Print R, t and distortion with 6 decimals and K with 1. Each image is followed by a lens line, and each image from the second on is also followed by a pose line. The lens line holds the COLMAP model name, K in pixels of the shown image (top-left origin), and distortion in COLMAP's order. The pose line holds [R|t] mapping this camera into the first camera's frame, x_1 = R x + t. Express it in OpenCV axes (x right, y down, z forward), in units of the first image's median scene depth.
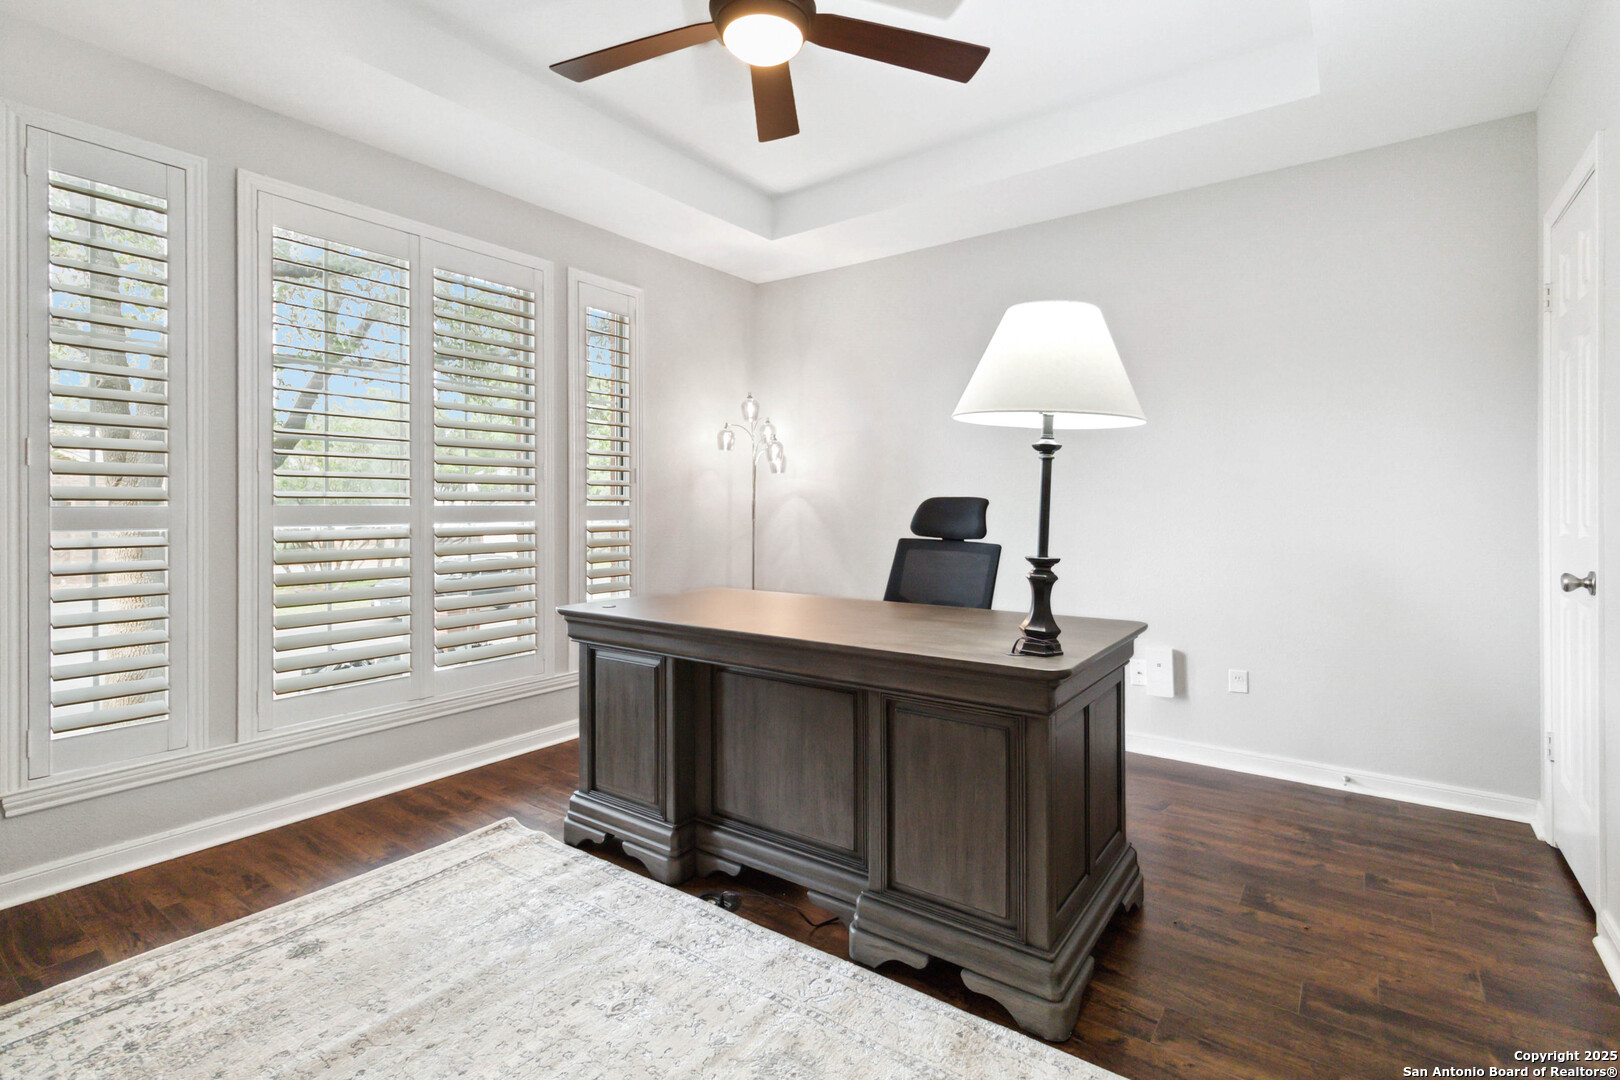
lens RADIAL K [[761.1, 0, 827.5], [0, 761.1, 506.1], [0, 0, 1]] dist [0.001848, 0.000753]
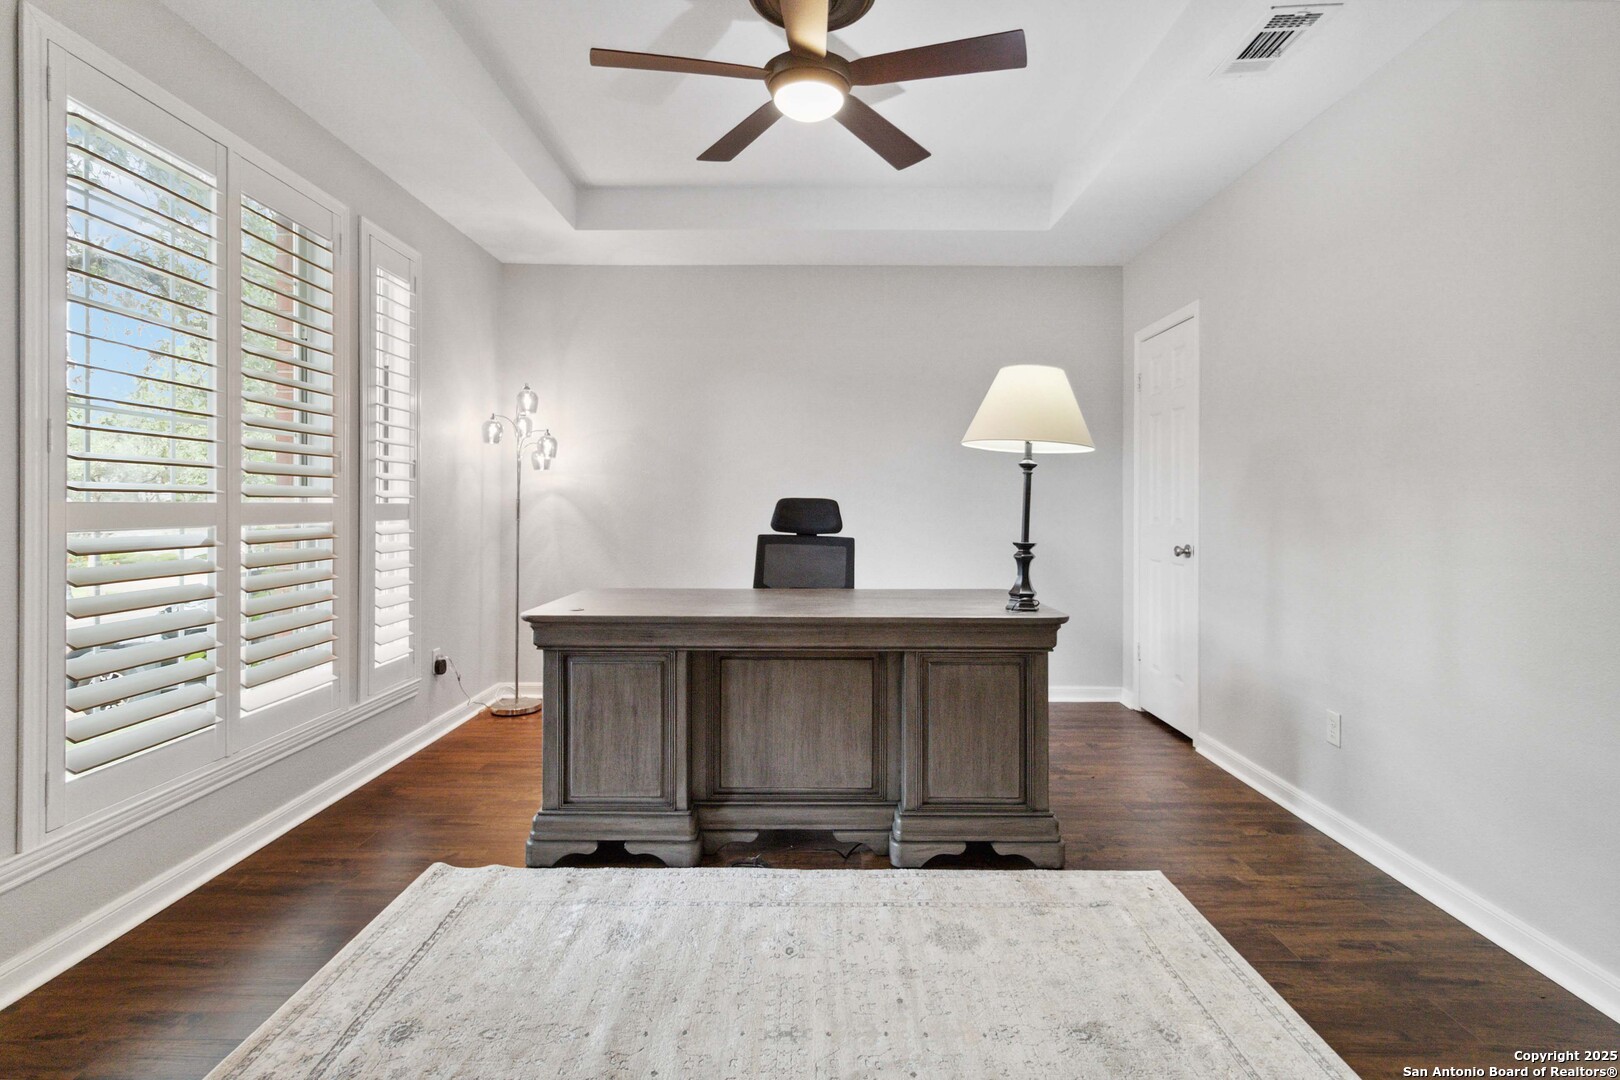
lens RADIAL K [[761.1, 0, 836.2], [0, 761.1, 506.9], [0, 0, 1]] dist [0.001848, 0.000753]
pose [[0.813928, 0.003357, 0.580956, -0.650872], [-0.004513, 0.999990, 0.000545, 0.001135], [-0.580948, -0.003066, 0.813935, 0.035420]]
